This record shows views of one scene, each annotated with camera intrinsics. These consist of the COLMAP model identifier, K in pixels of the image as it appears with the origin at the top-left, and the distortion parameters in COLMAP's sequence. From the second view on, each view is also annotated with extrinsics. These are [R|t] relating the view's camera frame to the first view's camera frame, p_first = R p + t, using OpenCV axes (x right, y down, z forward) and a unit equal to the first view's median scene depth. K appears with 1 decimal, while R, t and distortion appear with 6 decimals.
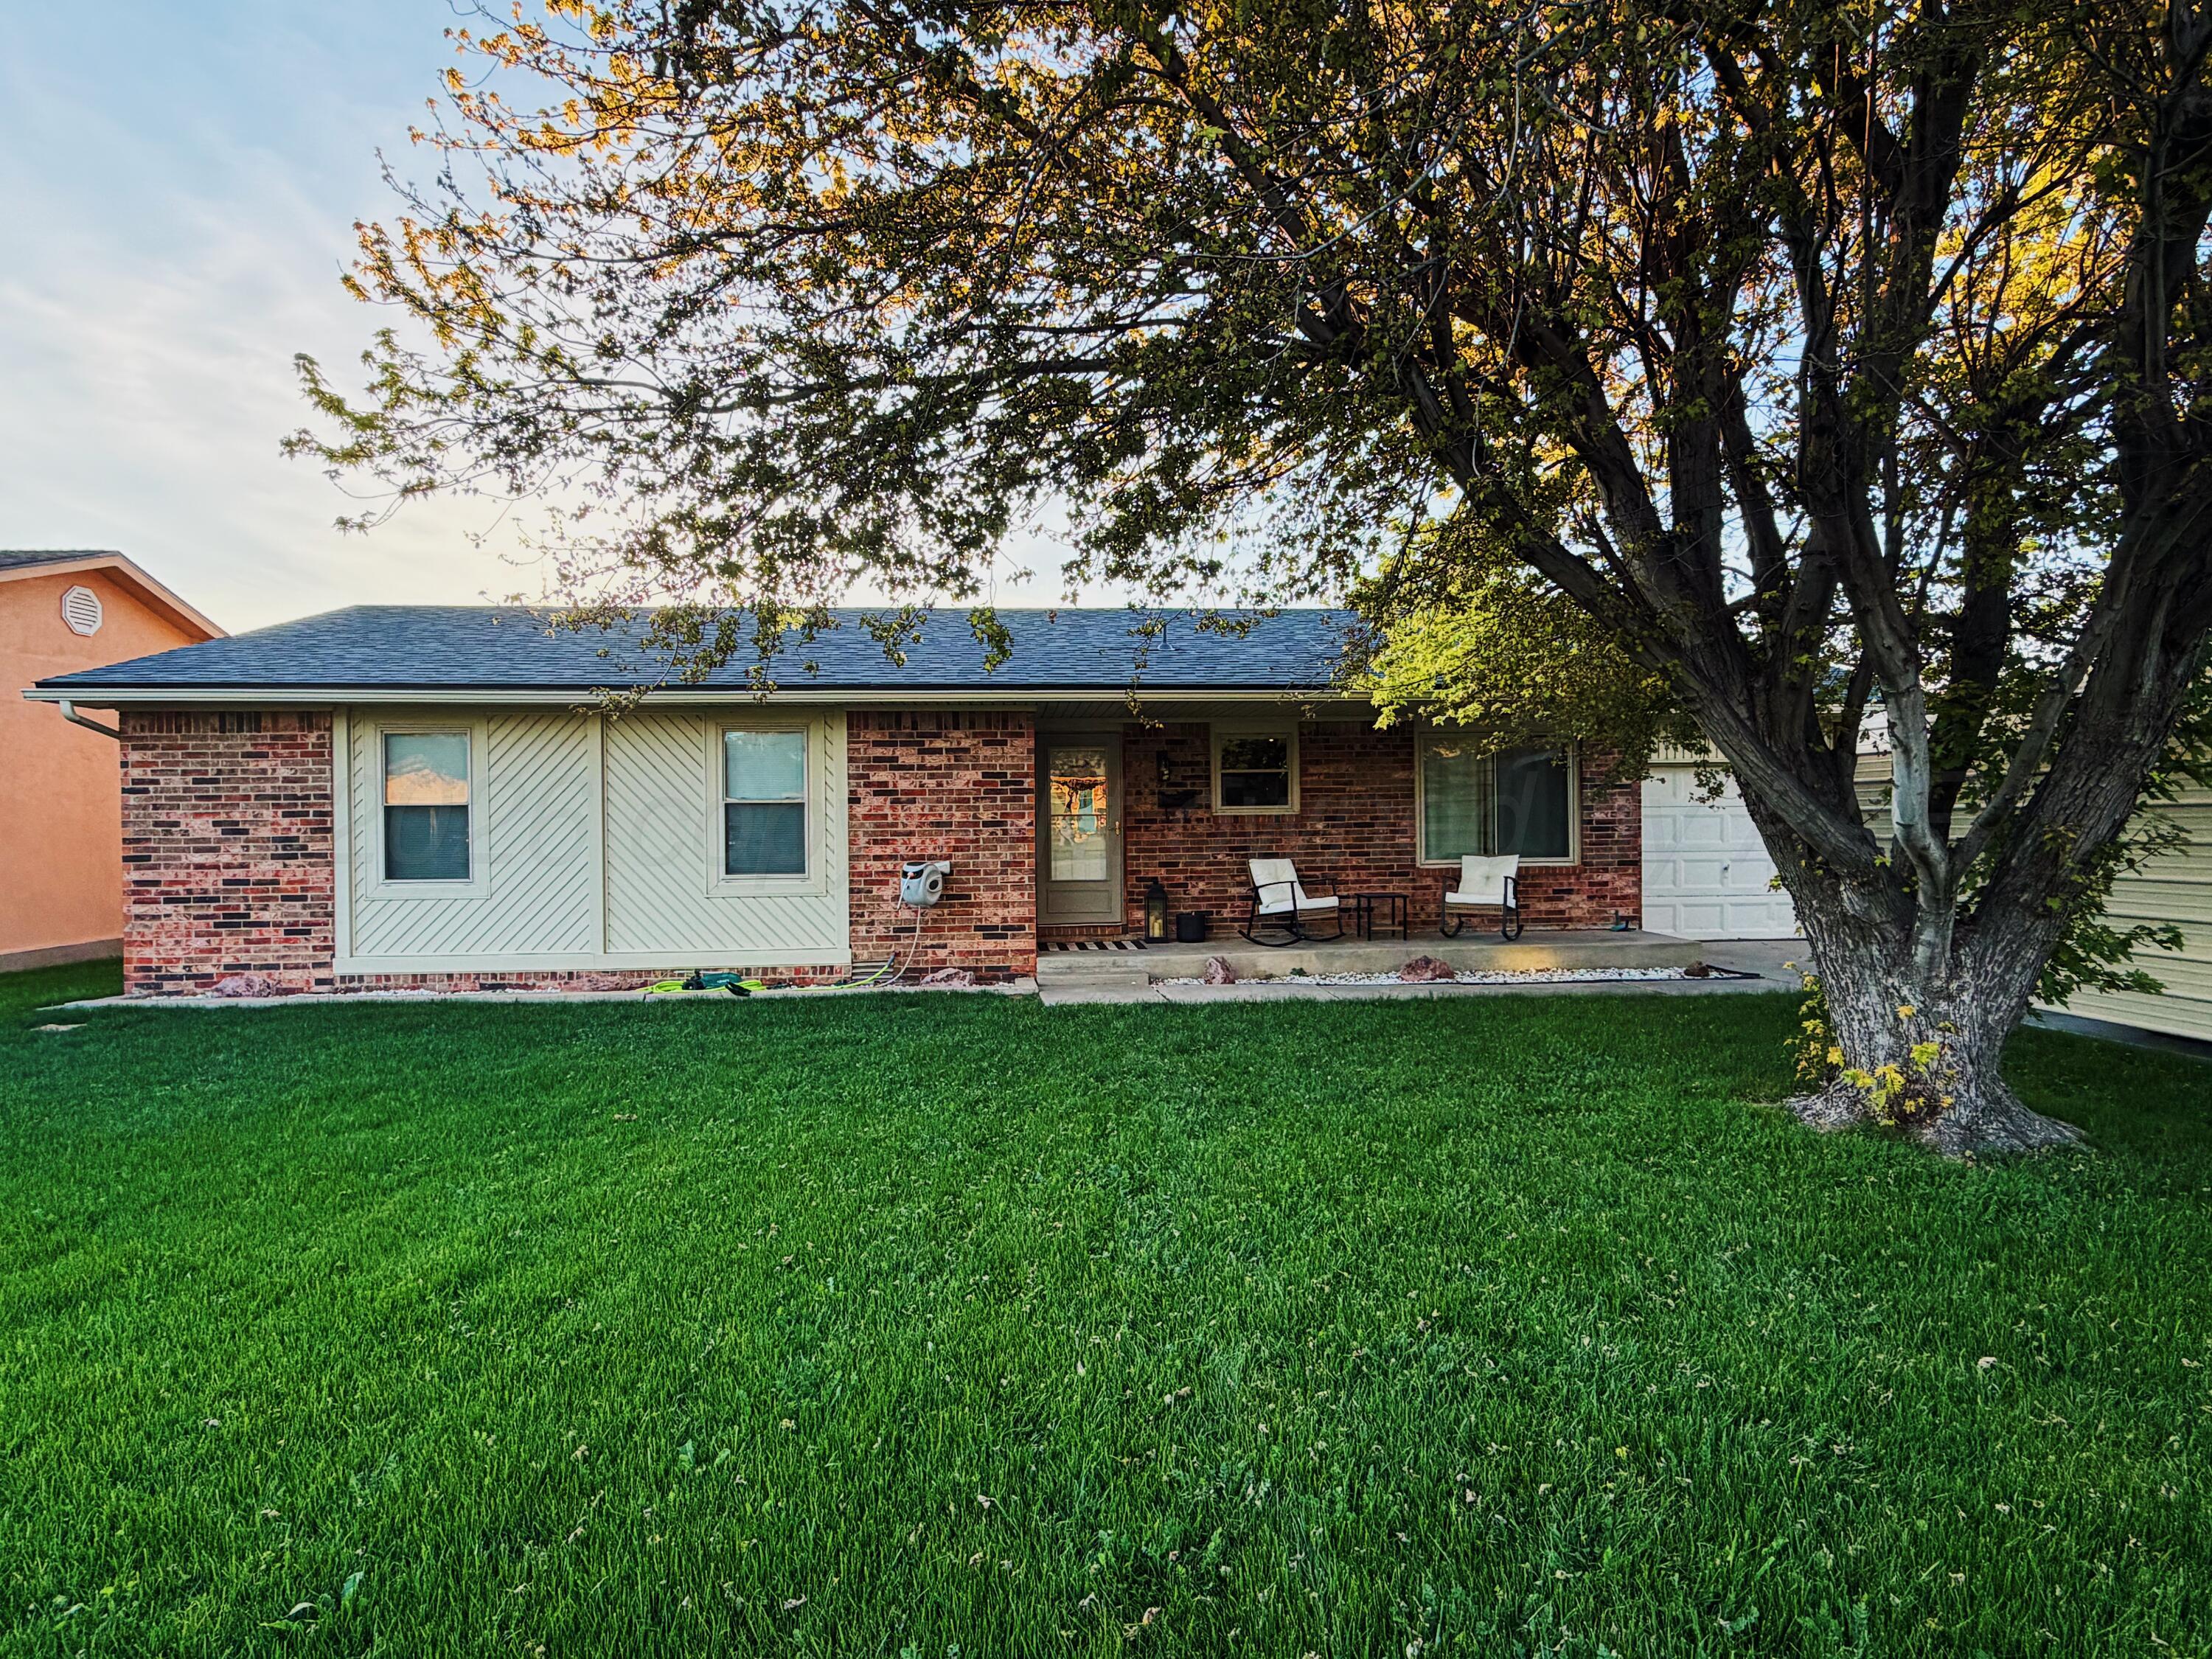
lens RADIAL K [[1159.6, 0, 1107.4], [0, 1159.6, 827.5], [0, 0, 1]] dist [-0.000356, -0.000013]
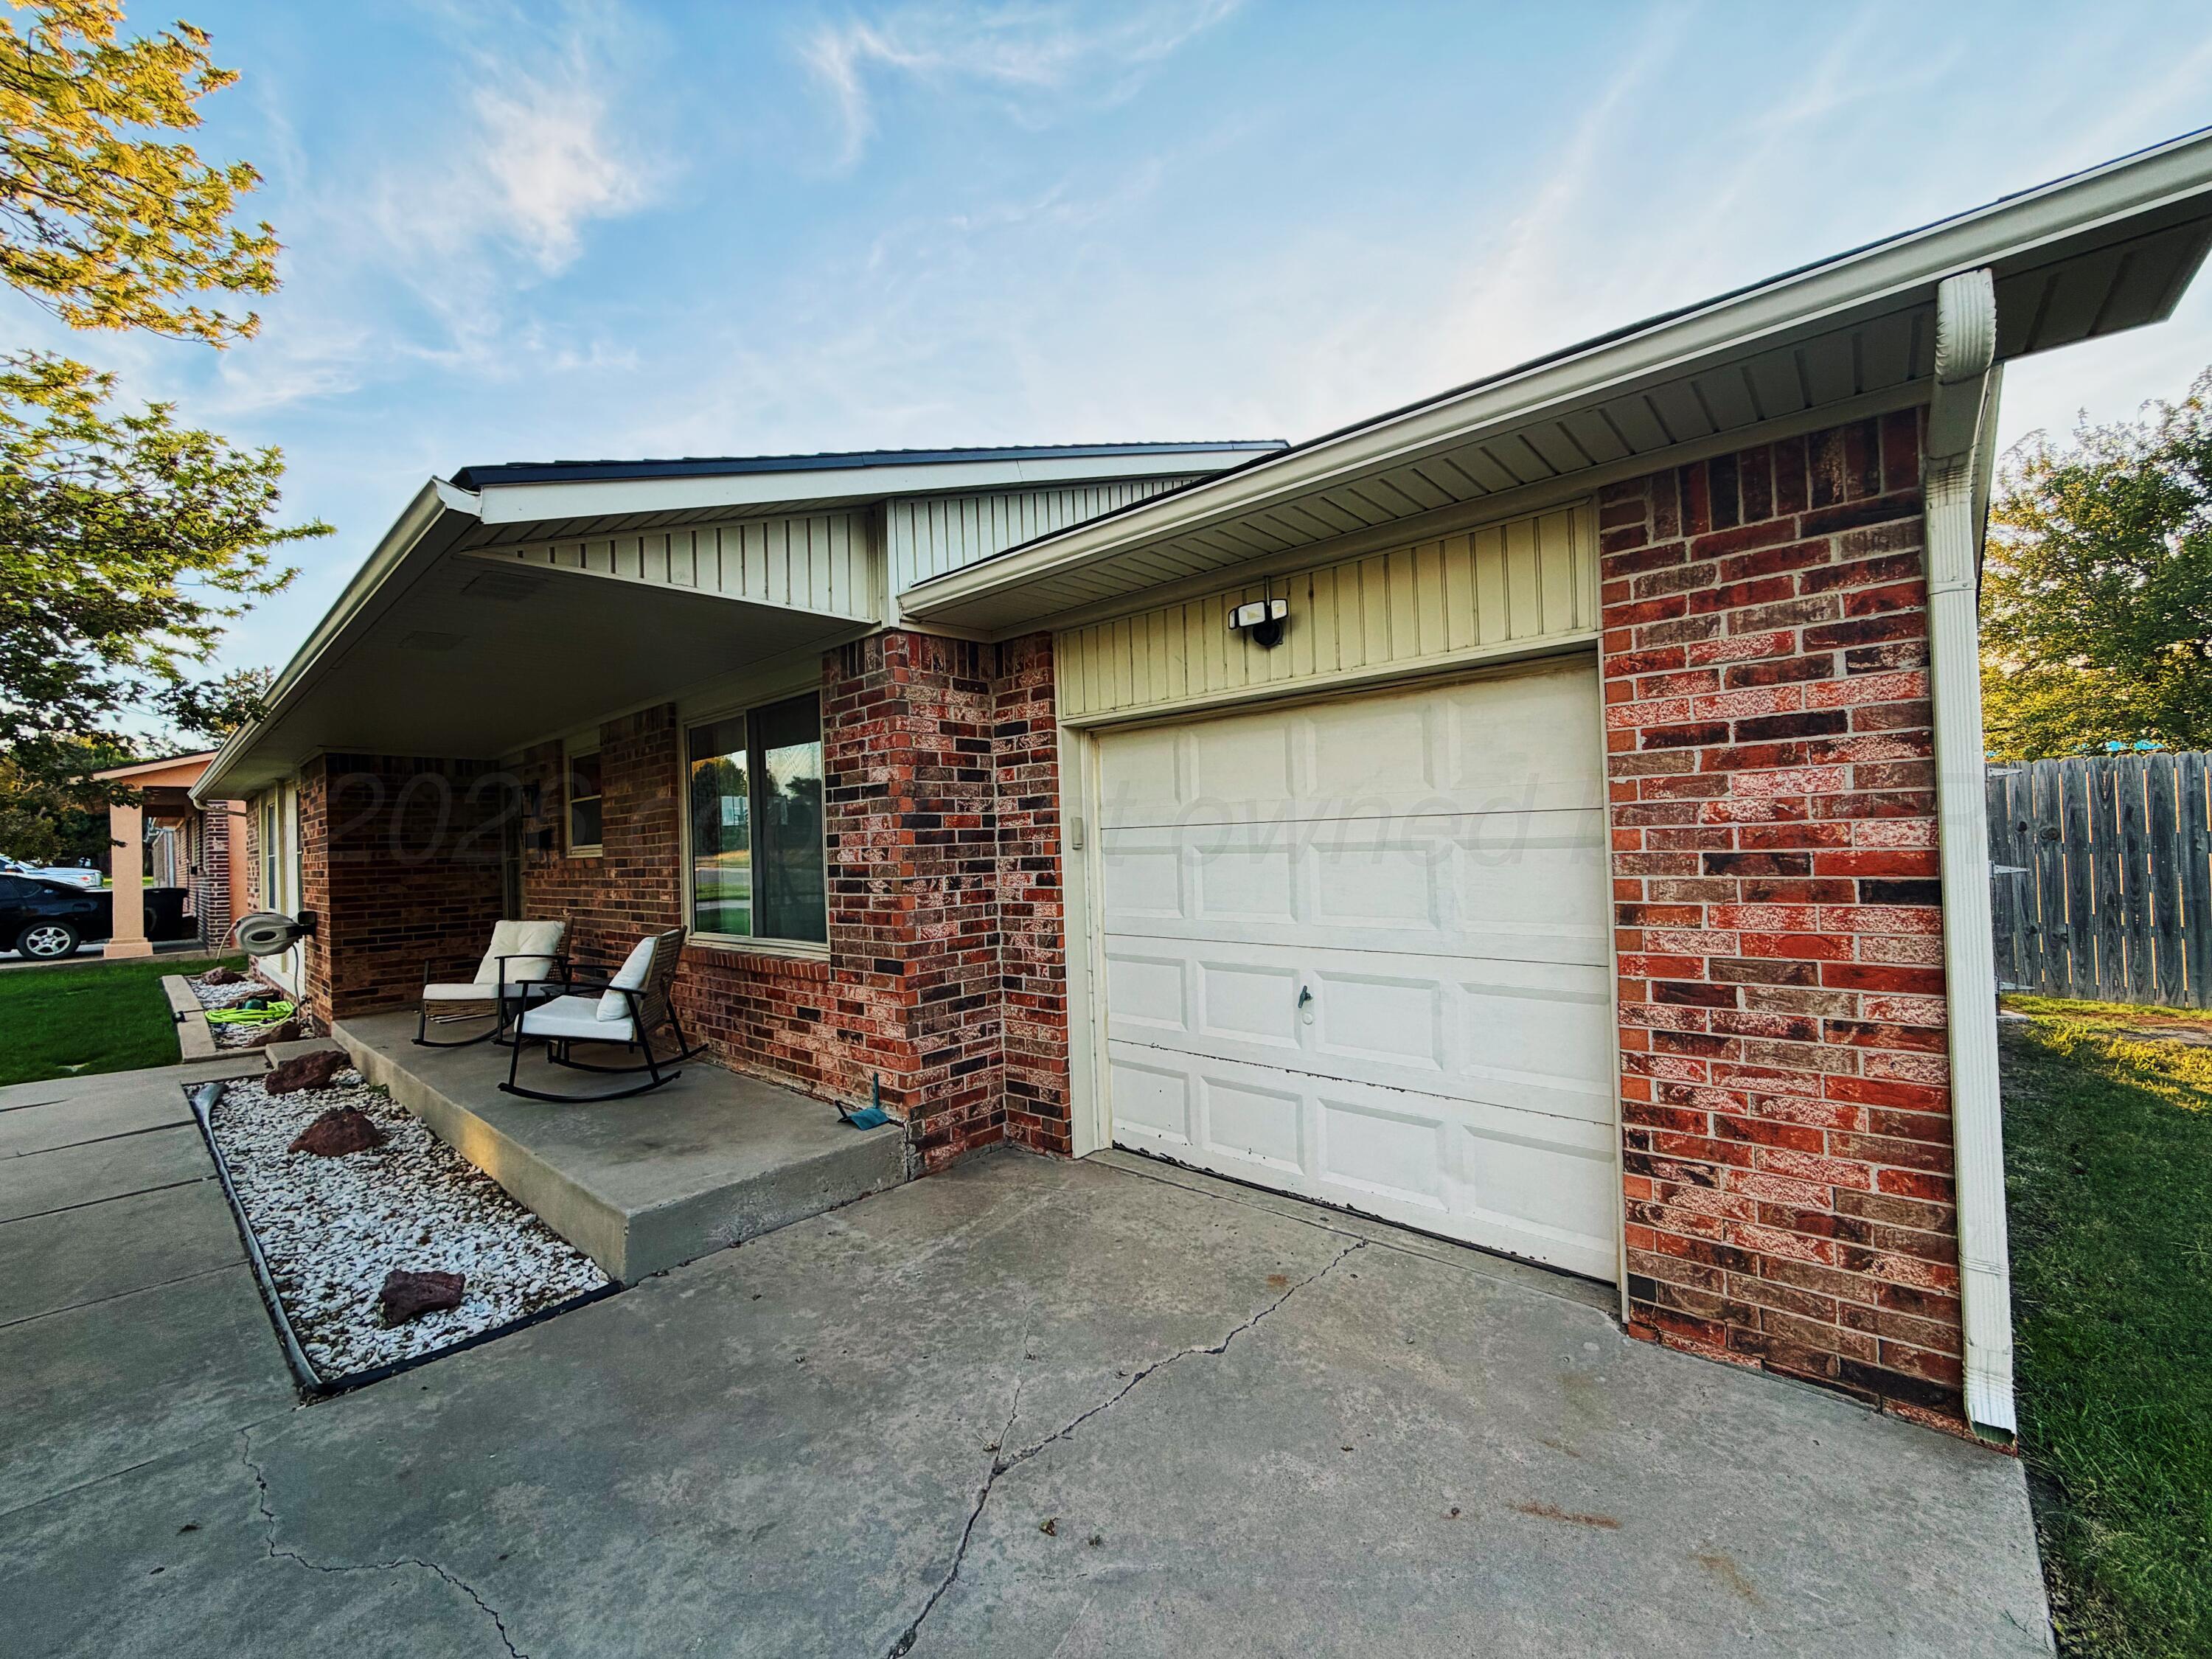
lens RADIAL K [[896.2, 0, 1104.4], [0, 896.2, 828.5], [0, 0, 1]] dist [0.002505, 0.000107]
pose [[0.695611, -0.018916, -0.718169, 0.747022], [0.020259, 0.999772, -0.006711, -0.016934], [0.718132, -0.009881, 0.695836, 0.827975]]
